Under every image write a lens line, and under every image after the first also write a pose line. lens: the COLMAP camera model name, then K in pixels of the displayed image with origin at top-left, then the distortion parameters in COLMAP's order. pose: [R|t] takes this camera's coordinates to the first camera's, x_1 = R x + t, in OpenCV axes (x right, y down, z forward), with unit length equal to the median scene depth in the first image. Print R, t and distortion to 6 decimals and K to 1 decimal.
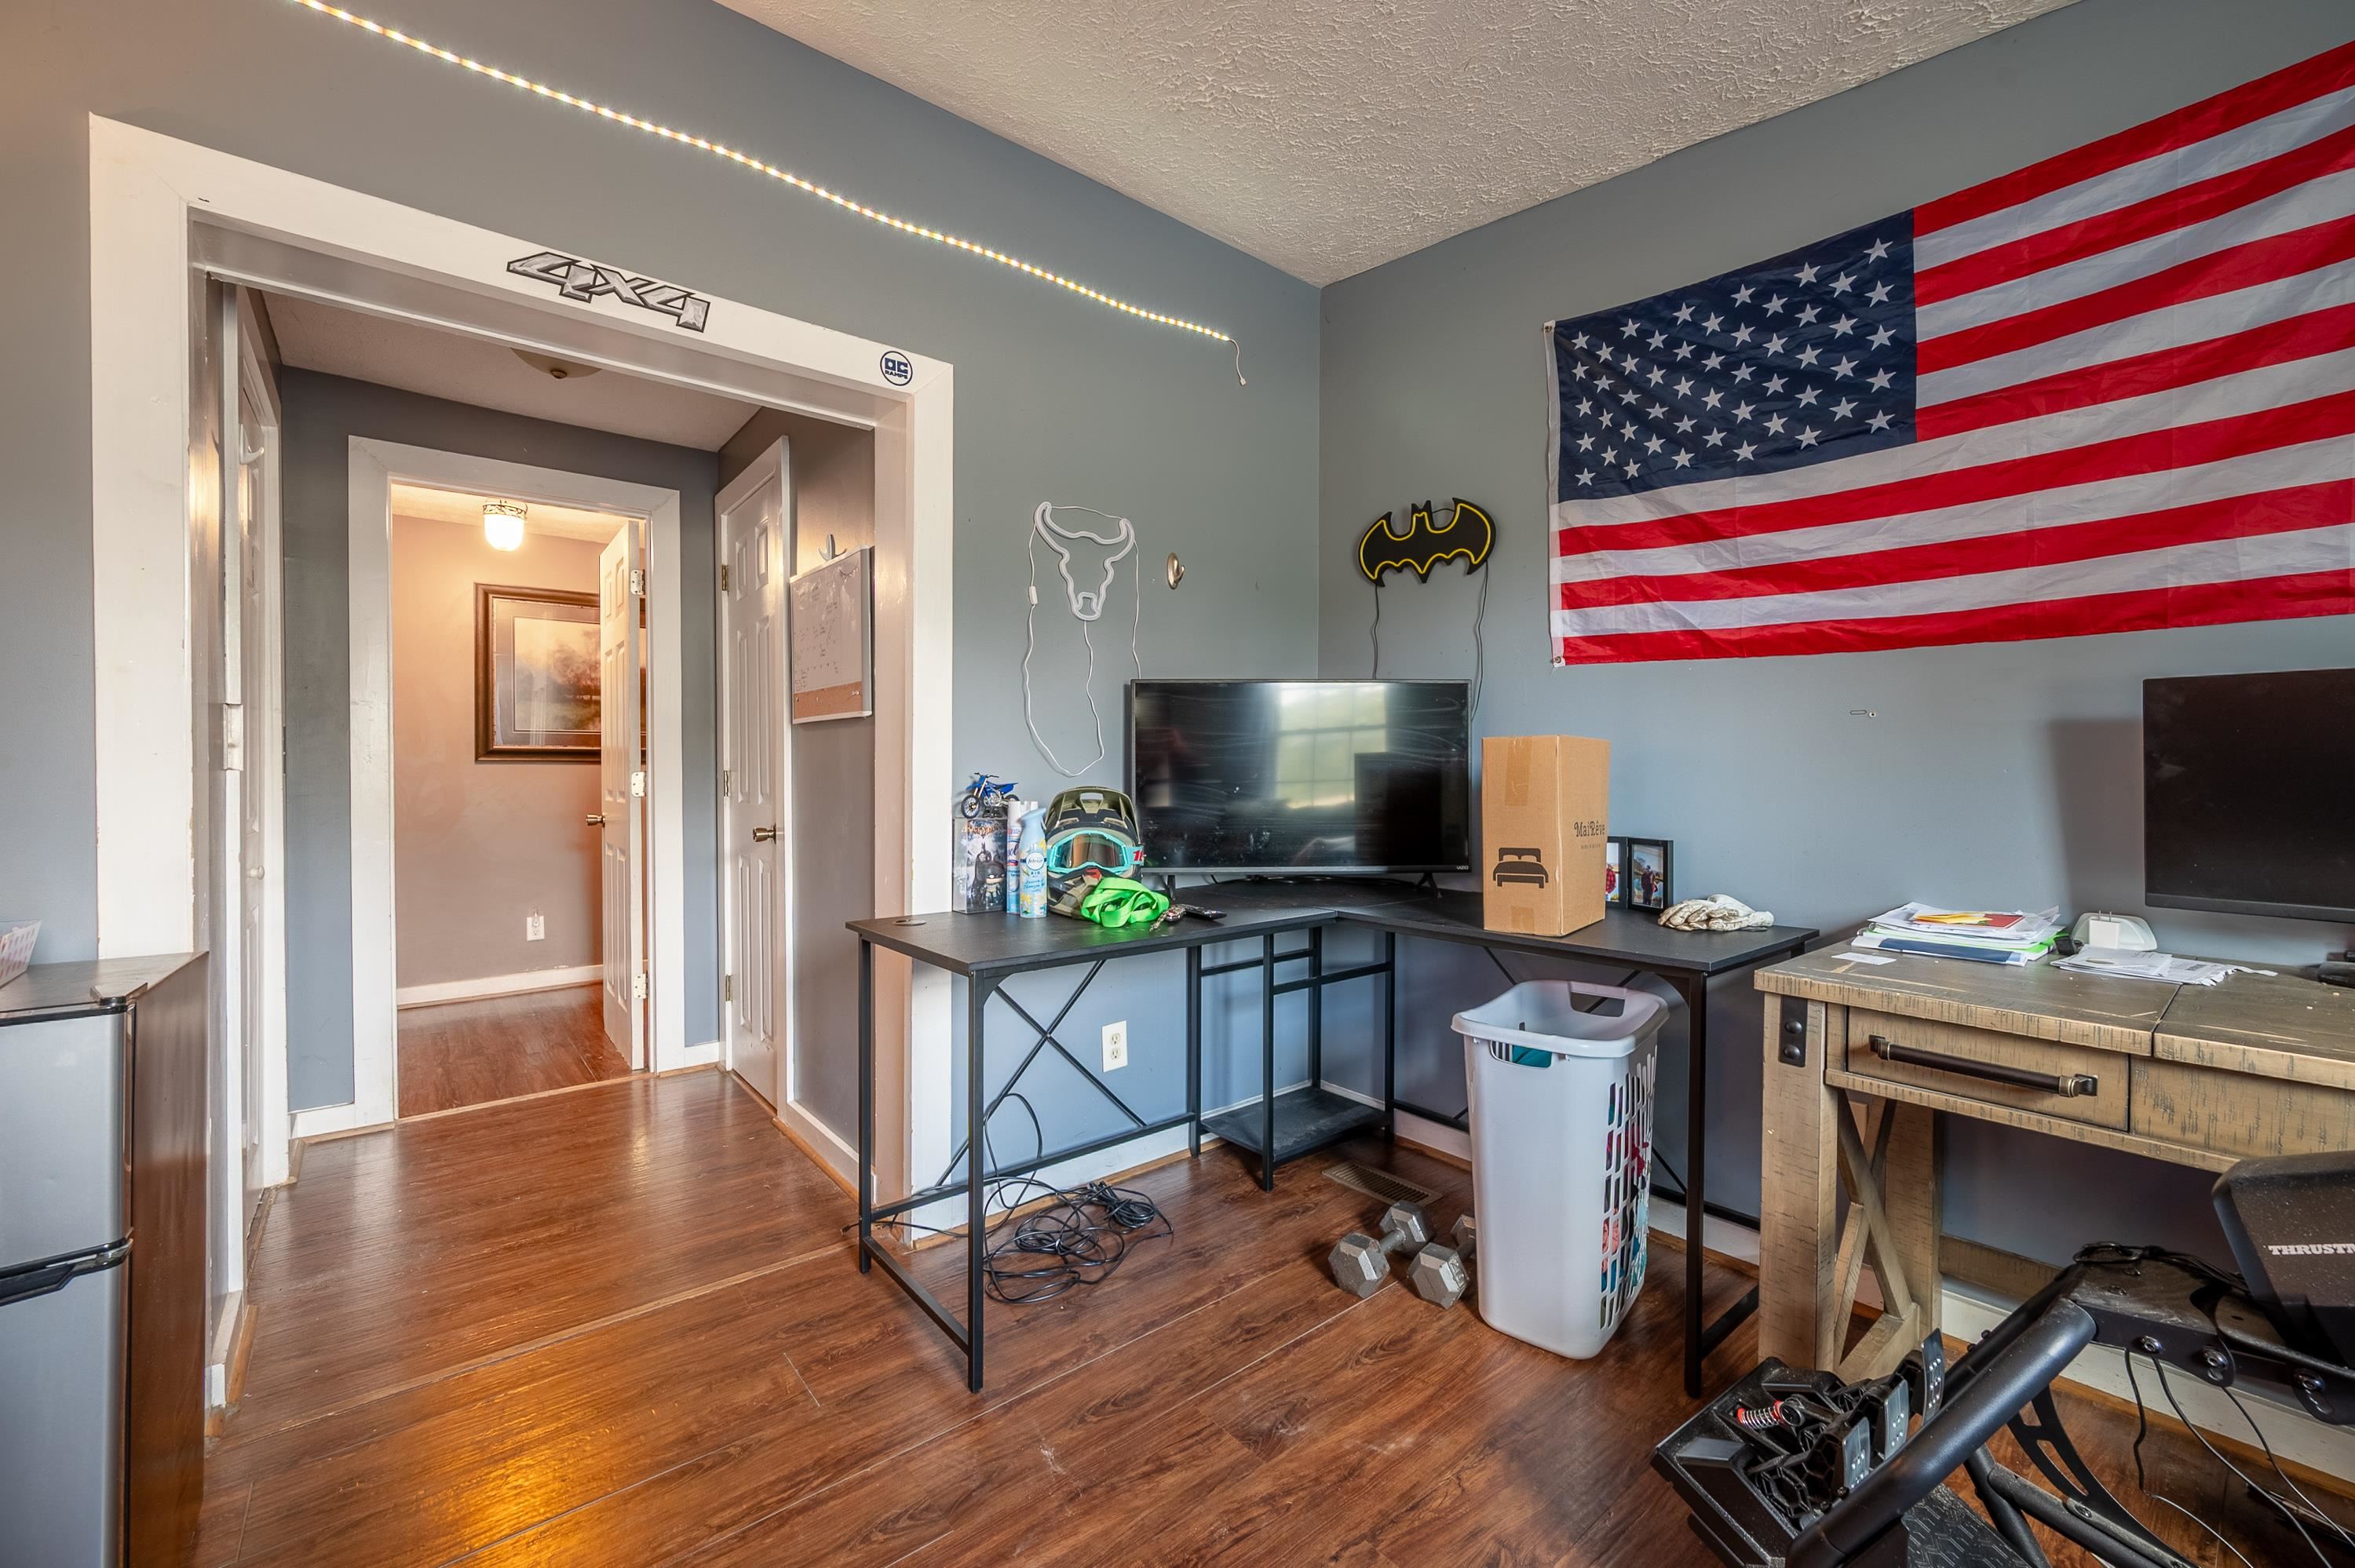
lens RADIAL K [[929.5, 0, 1176.8], [0, 929.5, 776.5], [0, 0, 1]] dist [-0.001863, -0.000199]
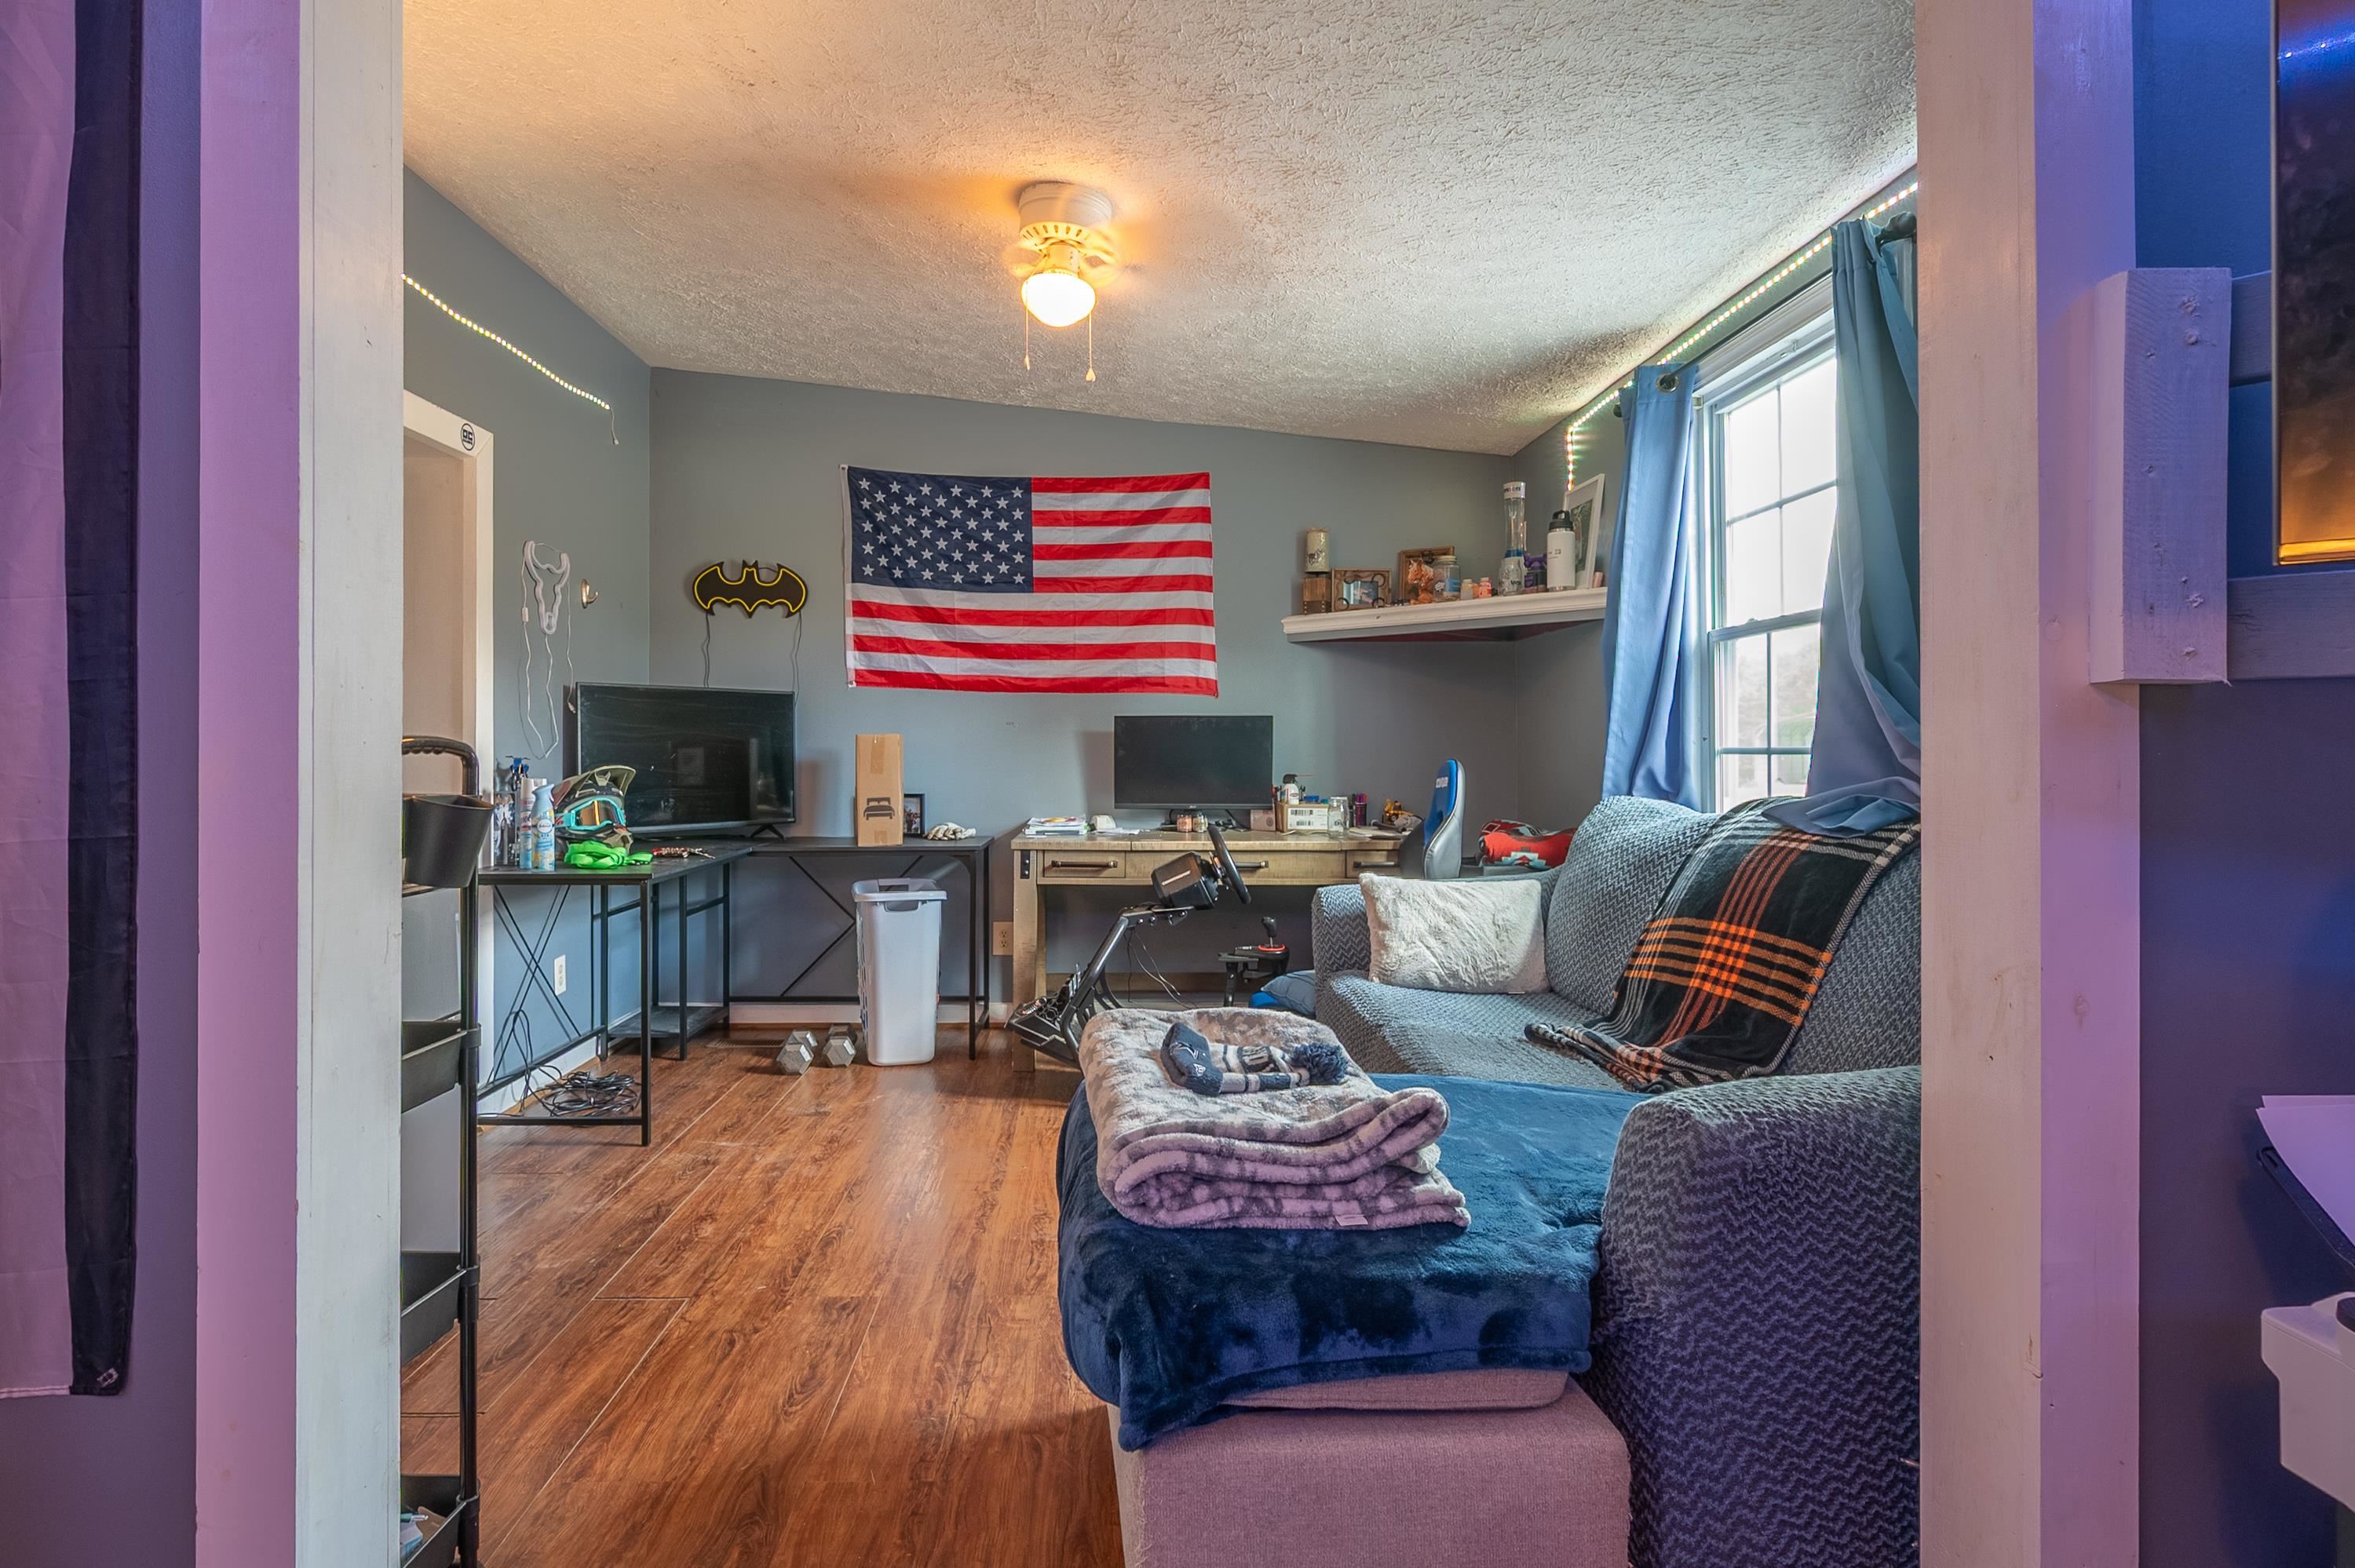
lens RADIAL K [[944.9, 0, 1177.5], [0, 944.9, 784.0], [0, 0, 1]] dist [-0.000323, -0.000236]
pose [[0.592281, -0.028155, 0.805239, -0.621710], [0.007151, 0.999534, 0.029689, 0.001950], [-0.805699, -0.011826, 0.592206, -0.437656]]
